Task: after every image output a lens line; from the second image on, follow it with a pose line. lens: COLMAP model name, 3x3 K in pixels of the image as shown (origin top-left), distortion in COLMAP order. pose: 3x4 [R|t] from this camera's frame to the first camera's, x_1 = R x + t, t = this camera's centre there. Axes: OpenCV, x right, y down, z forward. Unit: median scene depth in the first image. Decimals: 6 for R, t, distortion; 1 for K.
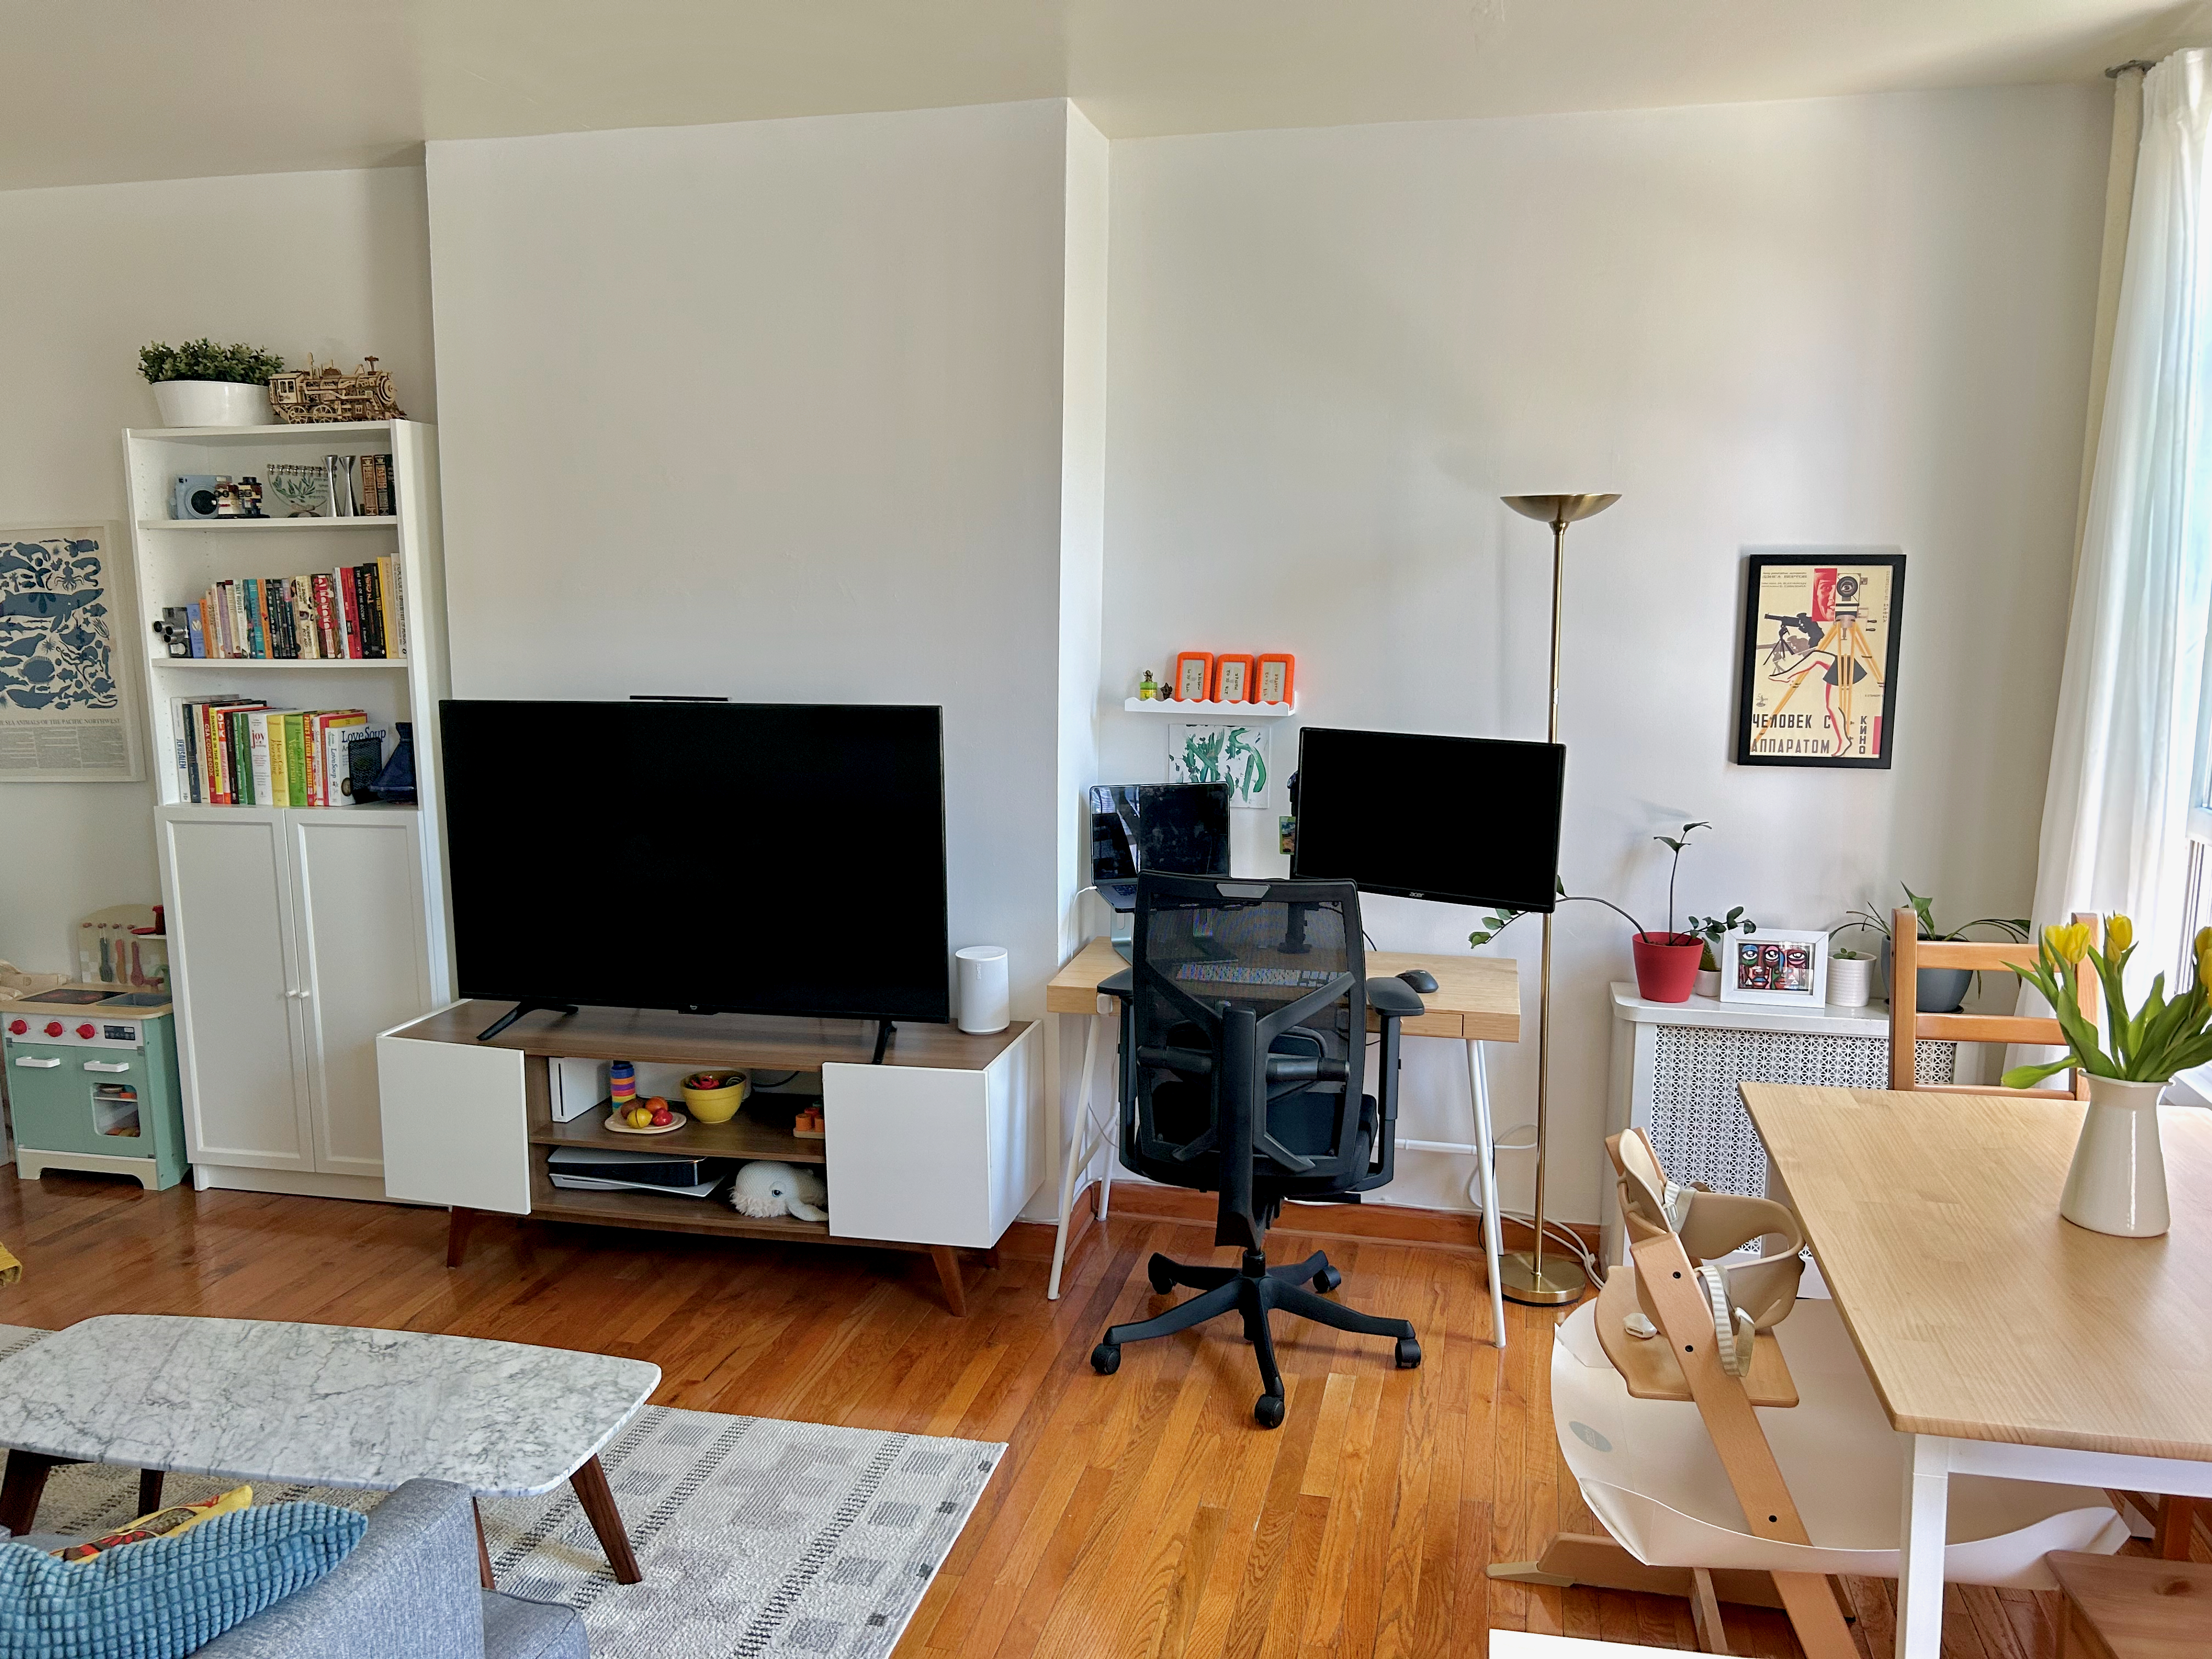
lens RADIAL K [[1674.0, 0, 1120.9], [0, 1674.0, 850.4], [0, 0, 1]] dist [0.124857, -0.157582]
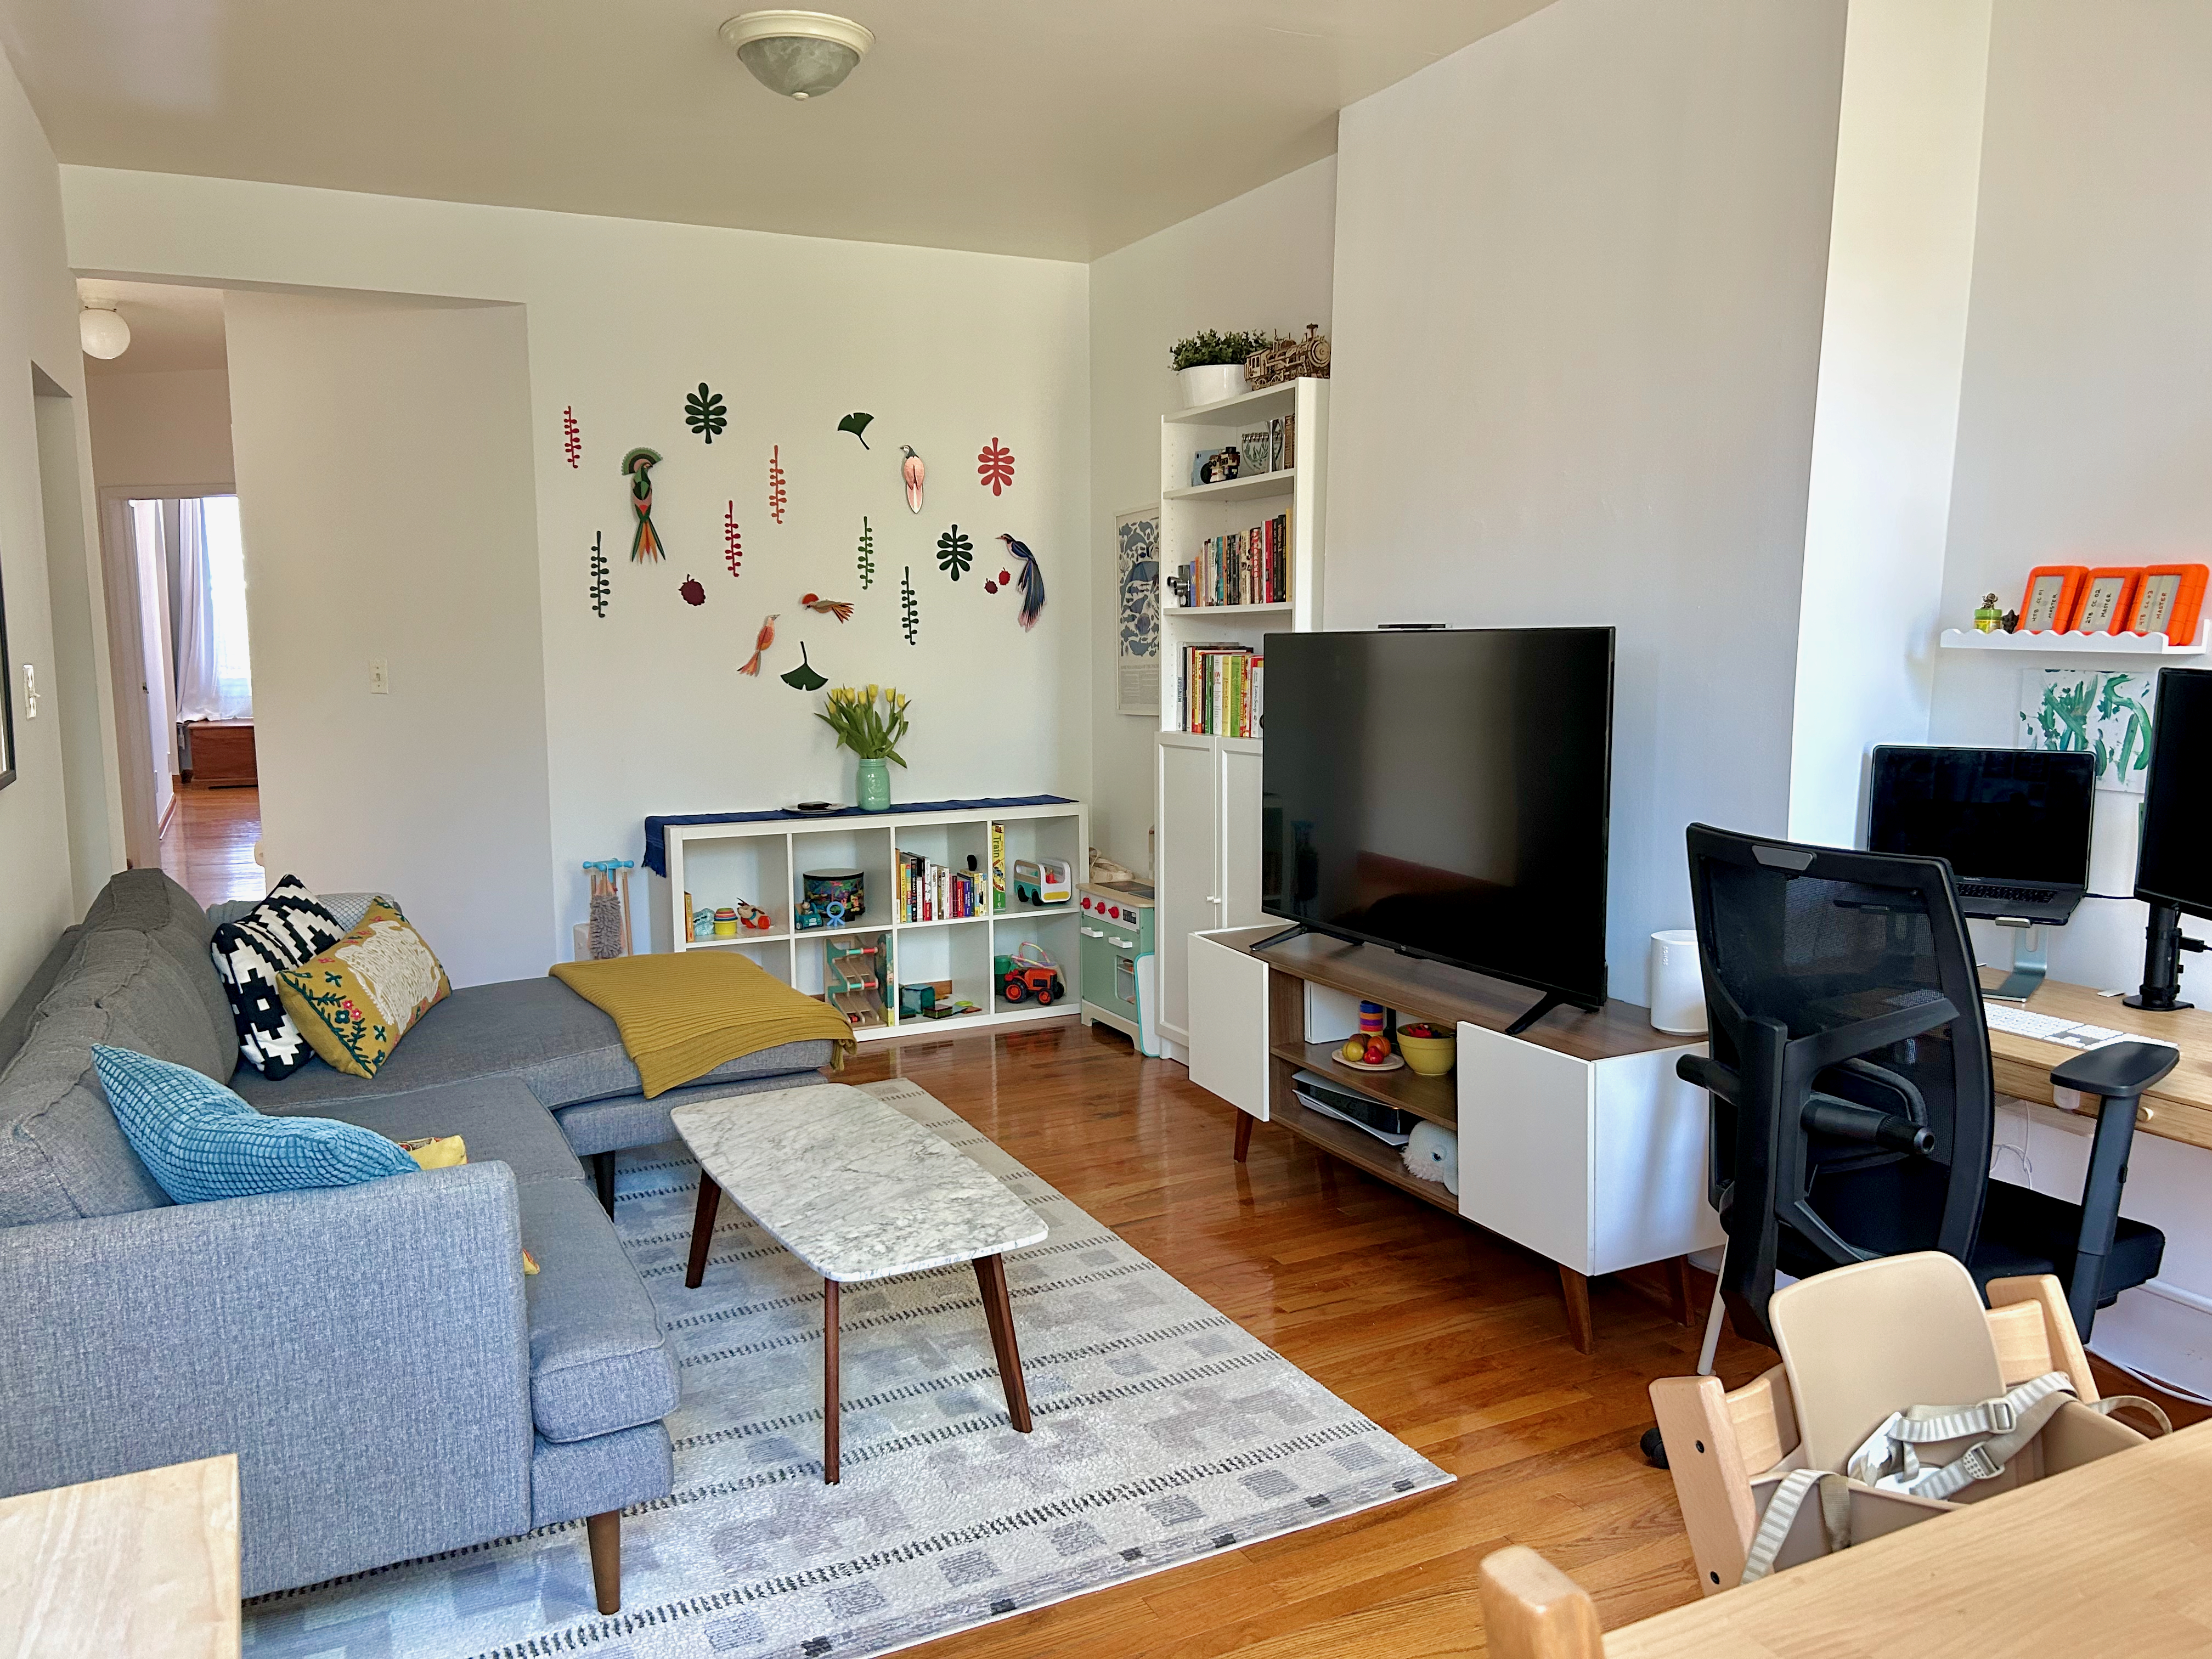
lens RADIAL K [[1674.0, 0, 1120.9], [0, 1674.0, 850.4], [0, 0, 1]] dist [0.124857, -0.157582]
pose [[0.649009, 0.101230, -0.754016, 0.331663], [-0.117179, 0.992582, 0.032398, 0.023120], [0.751702, 0.067328, 0.656057, 0.225749]]
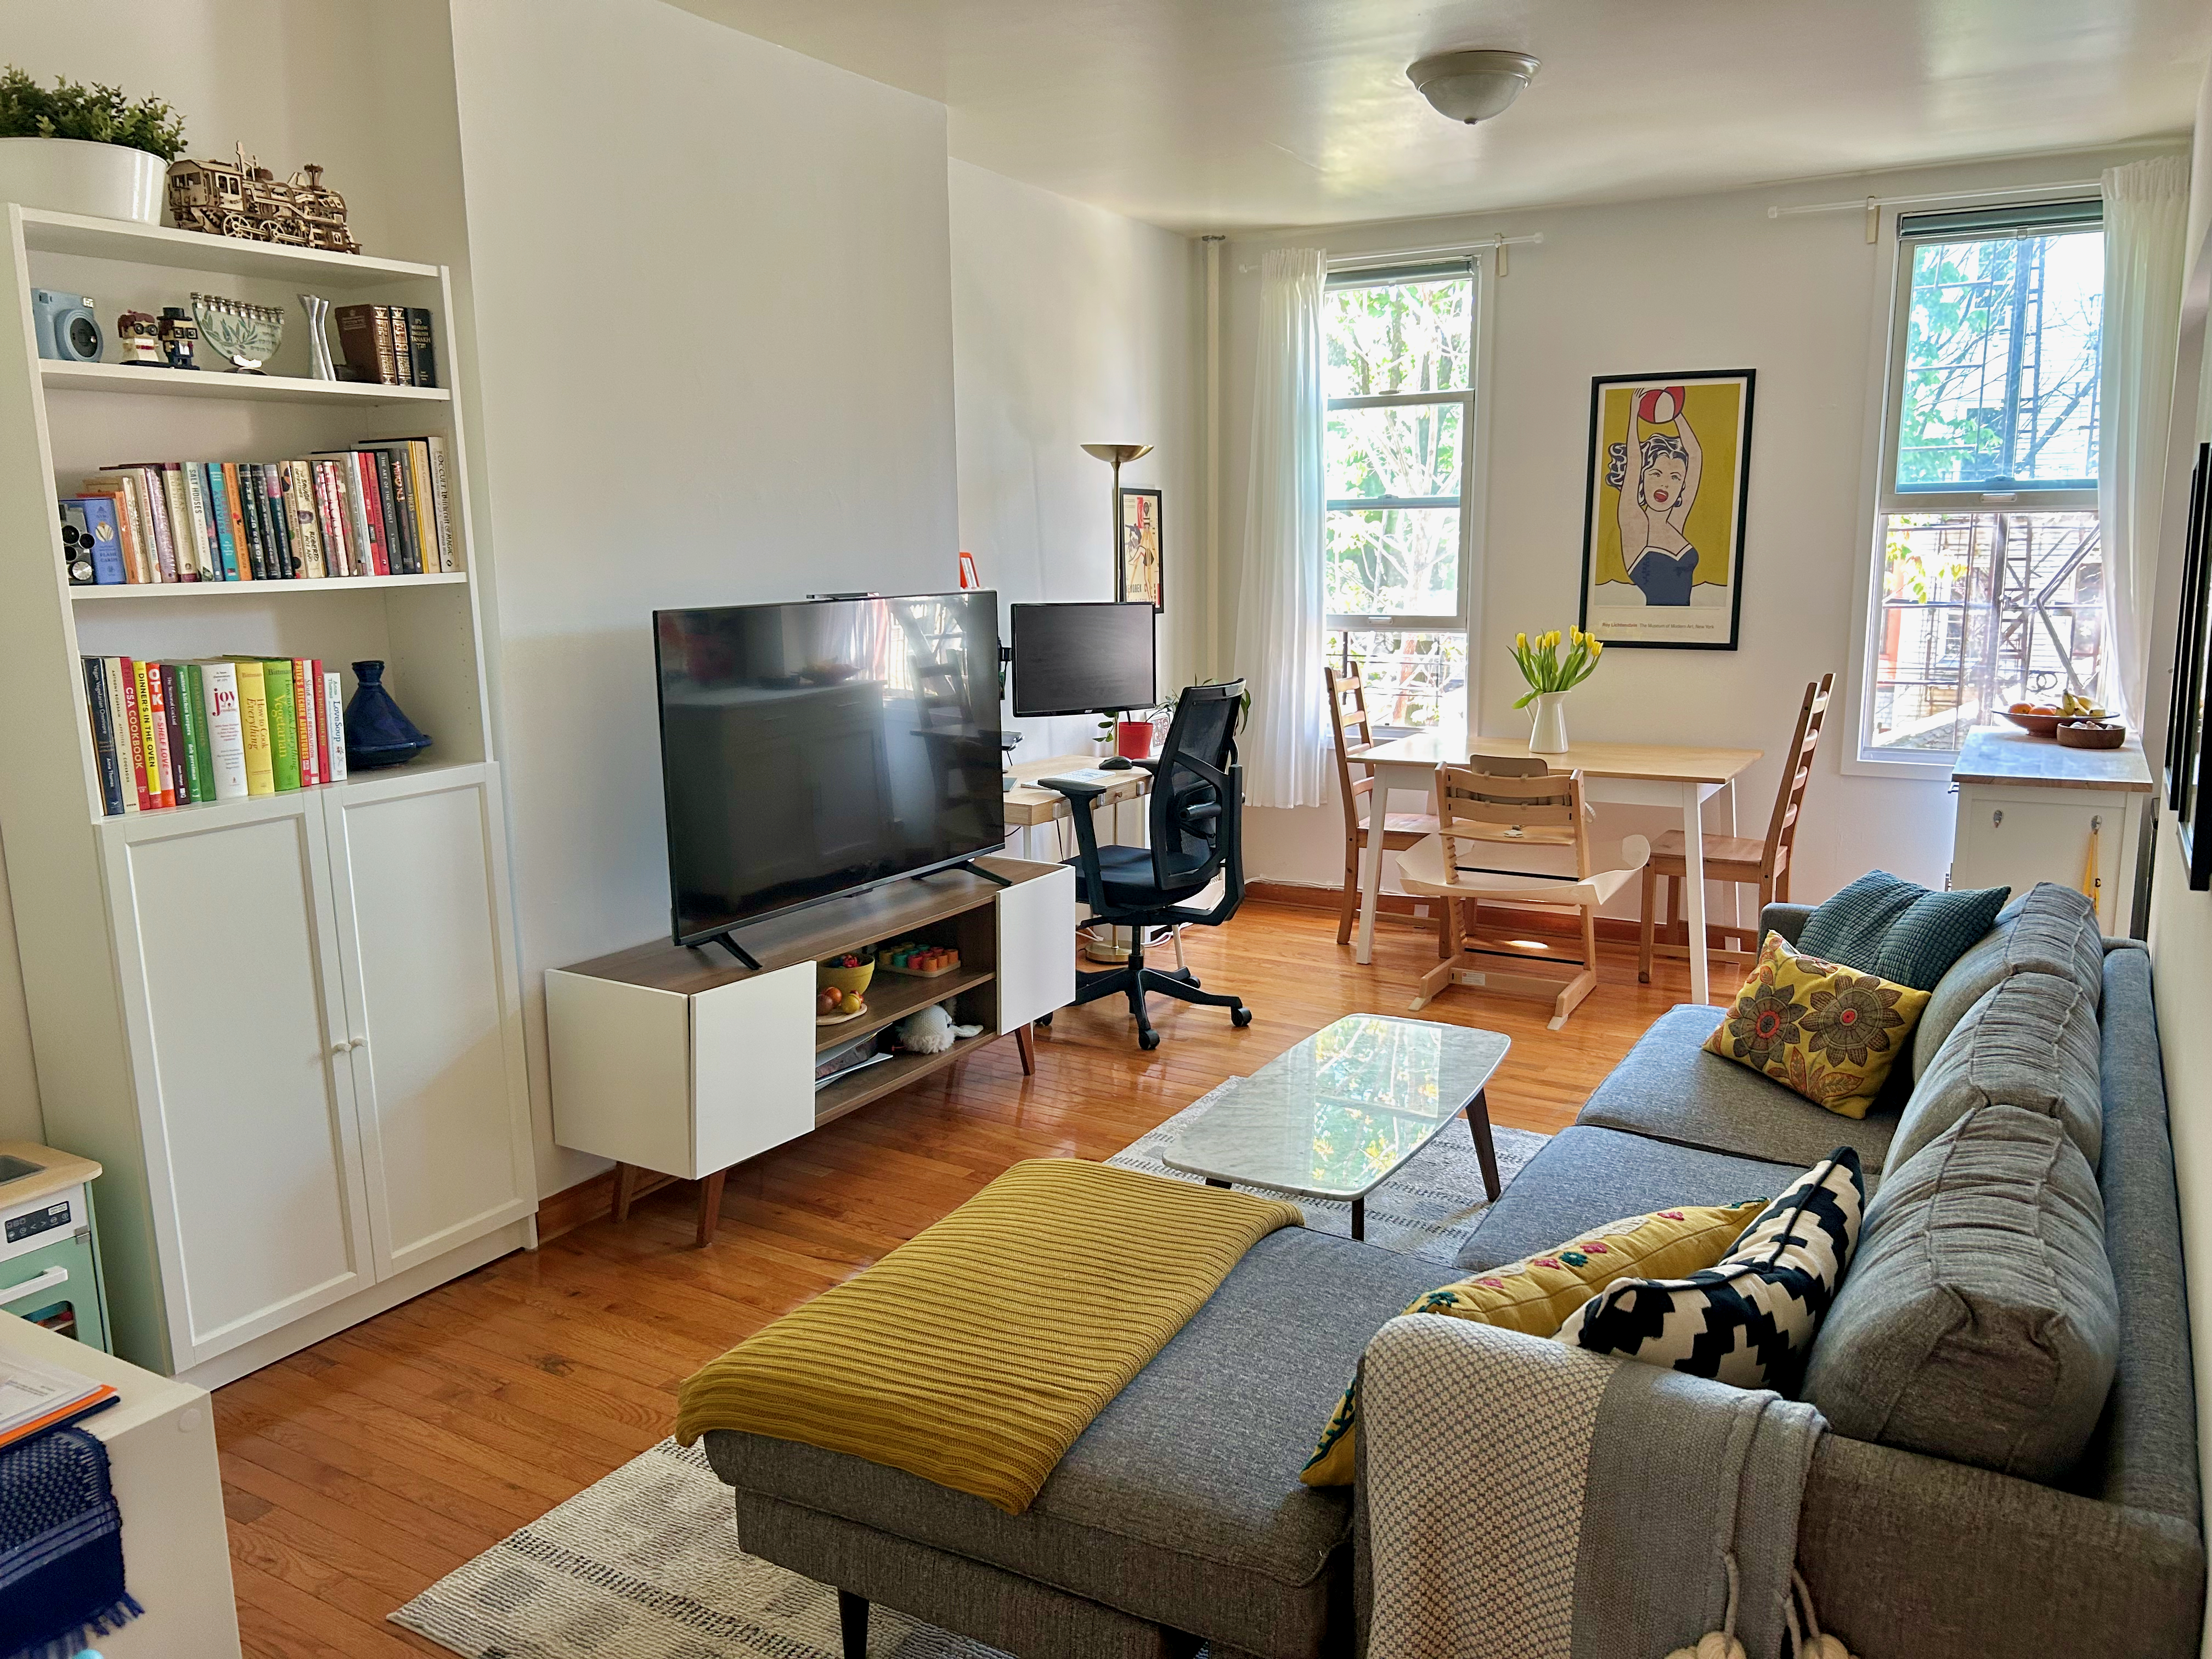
lens RADIAL K [[1674.0, 0, 1120.9], [0, 1674.0, 850.4], [0, 0, 1]] dist [0.124857, -0.157582]
pose [[0.277276, -0.174908, 0.944735, -1.102039], [0.163846, 0.977495, 0.132885, -0.040490], [-0.946717, 0.117946, 0.299694, 0.484962]]
